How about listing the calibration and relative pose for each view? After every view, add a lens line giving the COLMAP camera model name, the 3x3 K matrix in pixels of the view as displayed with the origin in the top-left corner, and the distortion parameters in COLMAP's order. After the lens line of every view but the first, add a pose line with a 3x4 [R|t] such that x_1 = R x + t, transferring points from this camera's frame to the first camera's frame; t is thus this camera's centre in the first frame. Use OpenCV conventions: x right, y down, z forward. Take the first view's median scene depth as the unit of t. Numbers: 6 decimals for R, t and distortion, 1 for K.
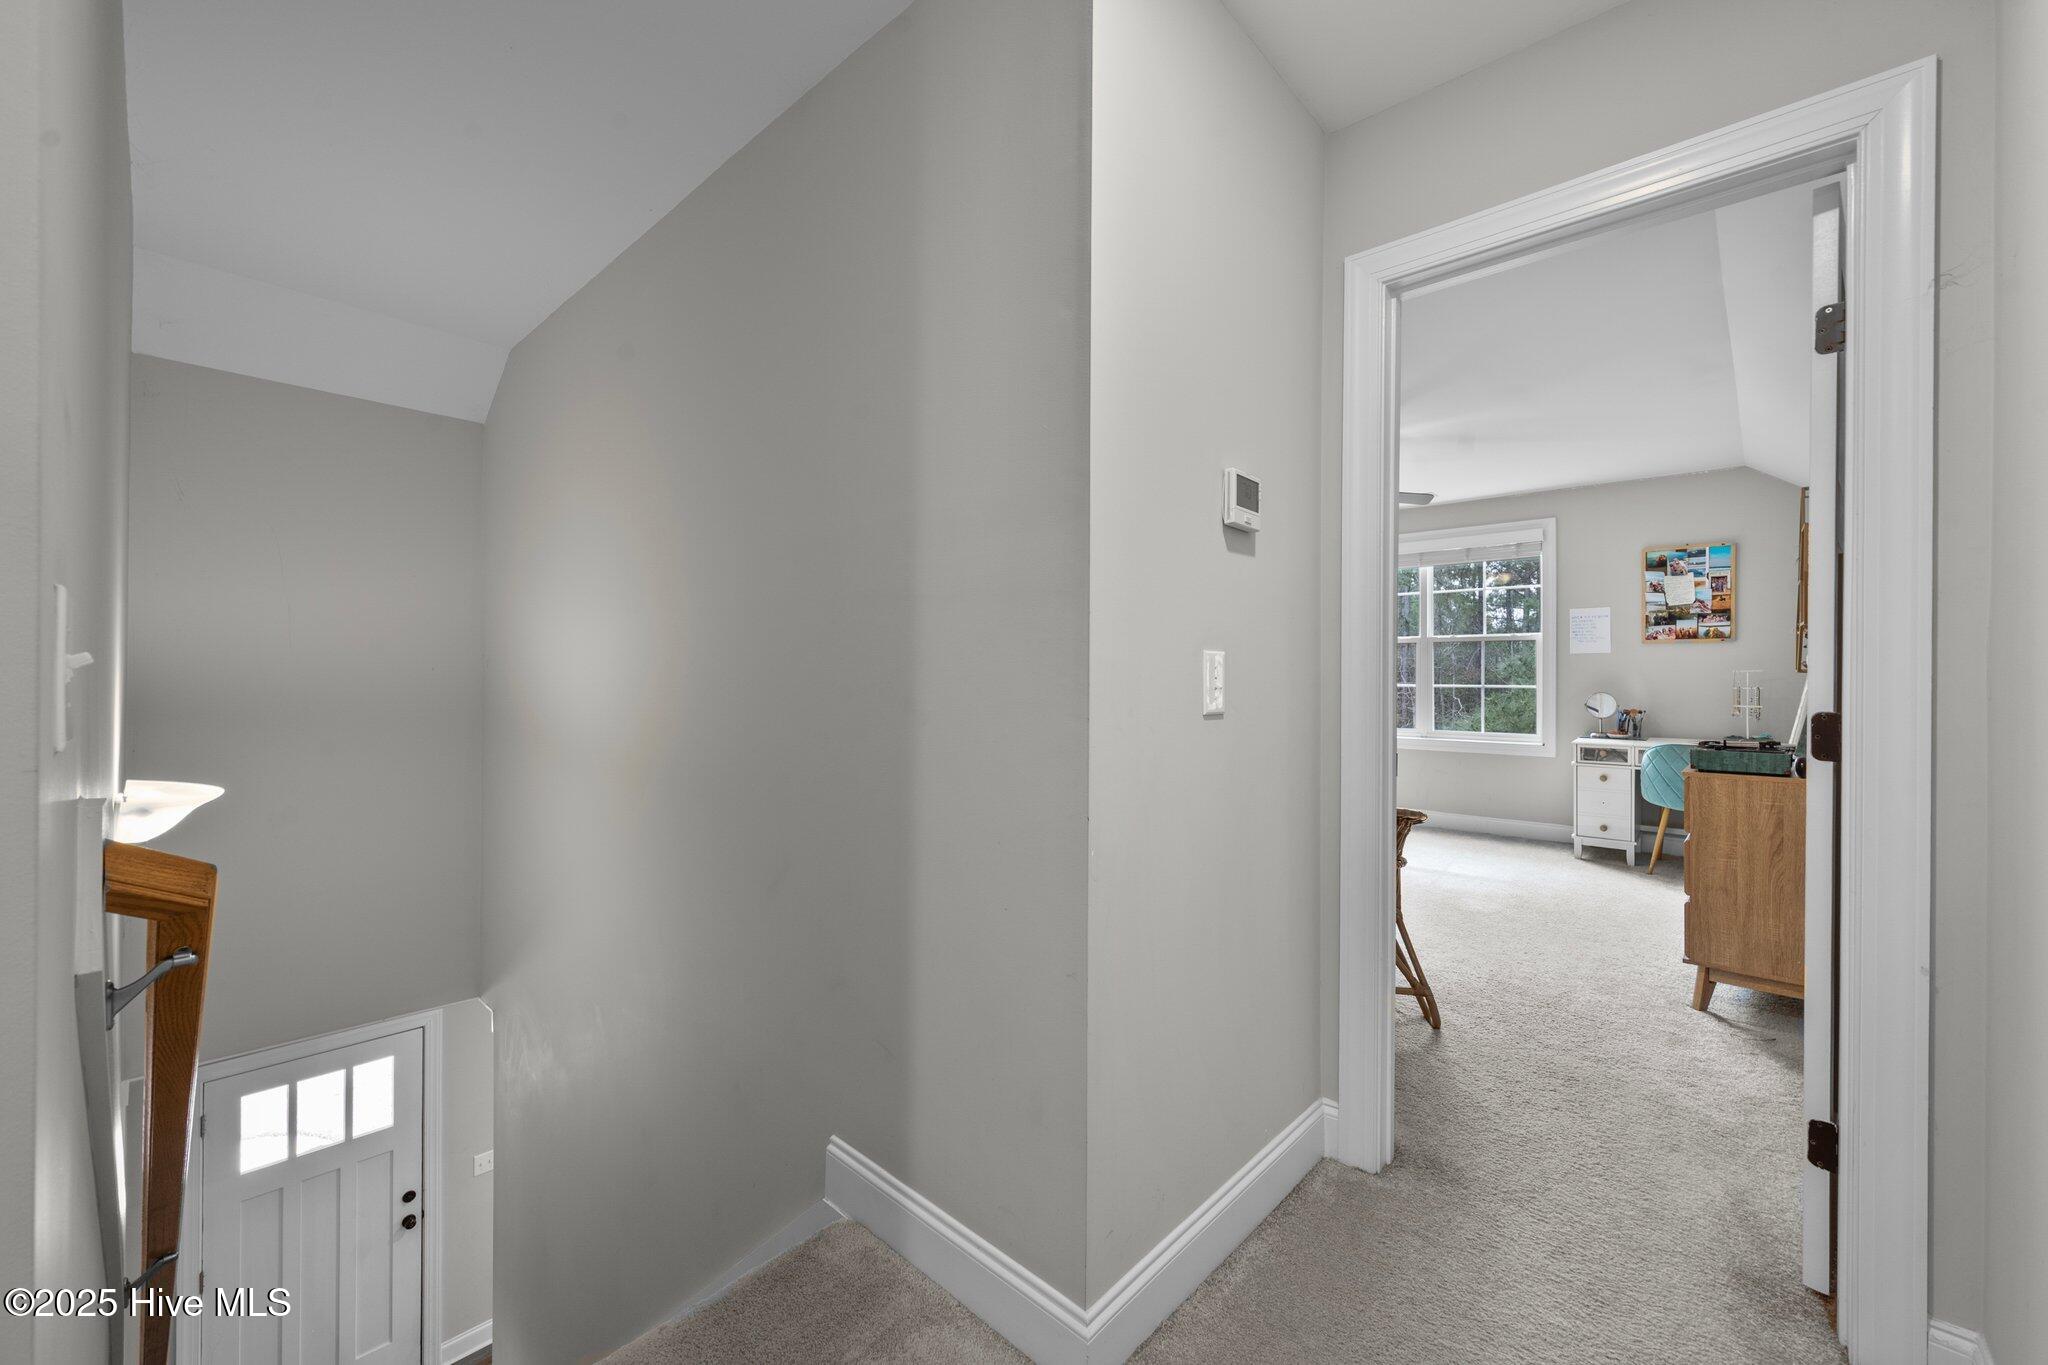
lens RADIAL K [[807.0, 0, 1027.7], [0, 807.0, 679.5], [0, 0, 1]] dist [0.000117, -0.000150]
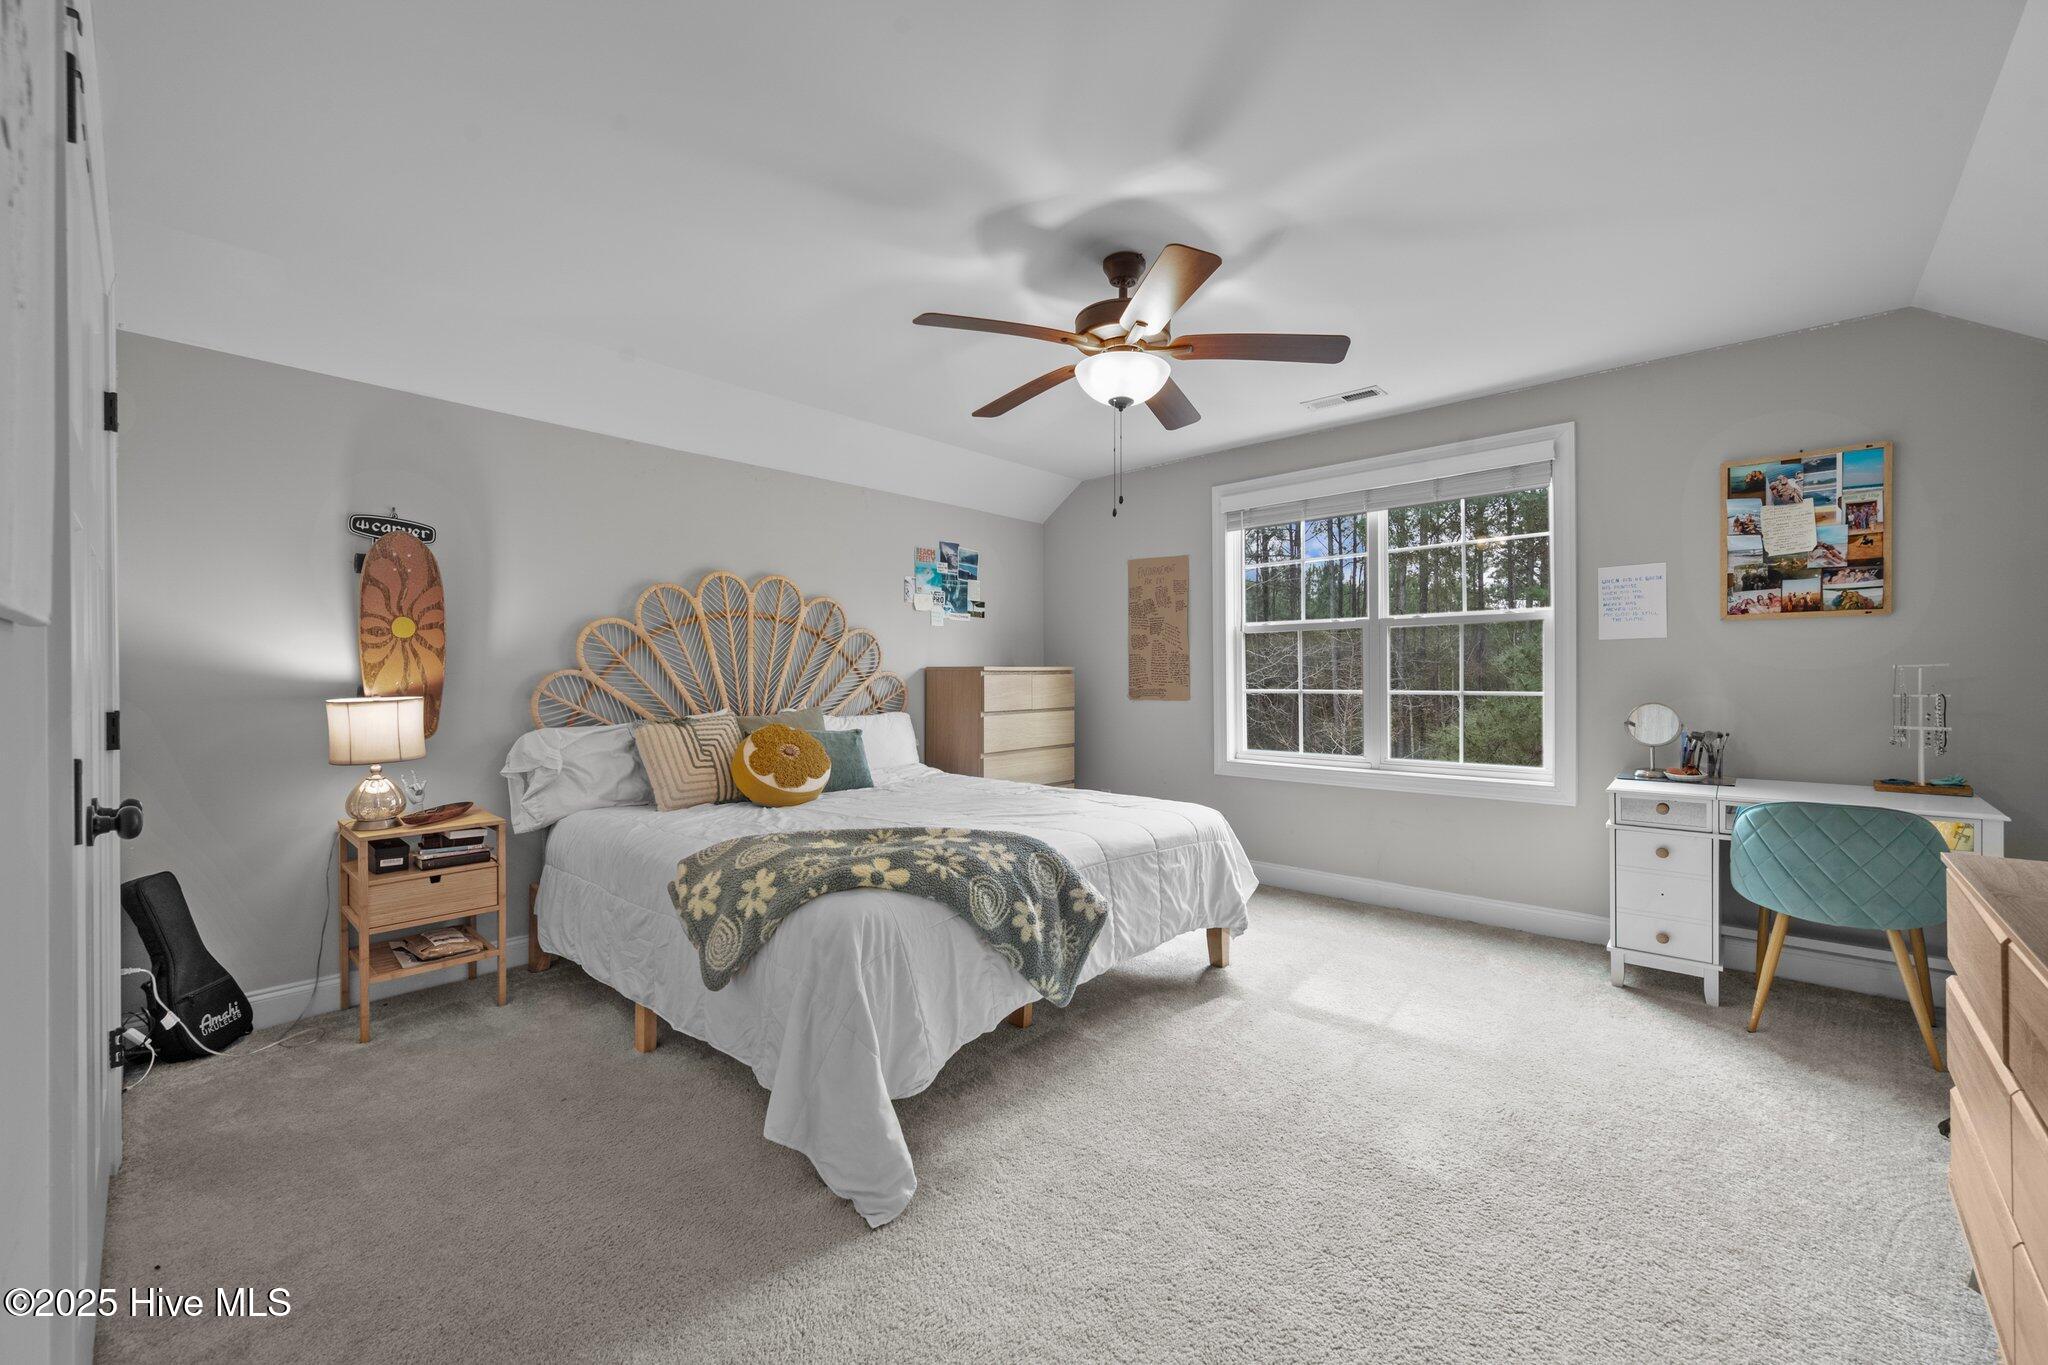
lens RADIAL K [[807.0, 0, 1027.7], [0, 807.0, 679.5], [0, 0, 1]] dist [0.000117, -0.000150]
pose [[0.999955, -0.008870, -0.003388, 0.252185], [0.008880, 0.999956, 0.003100, -0.007677], [0.003361, -0.003130, 0.999989, 0.406104]]
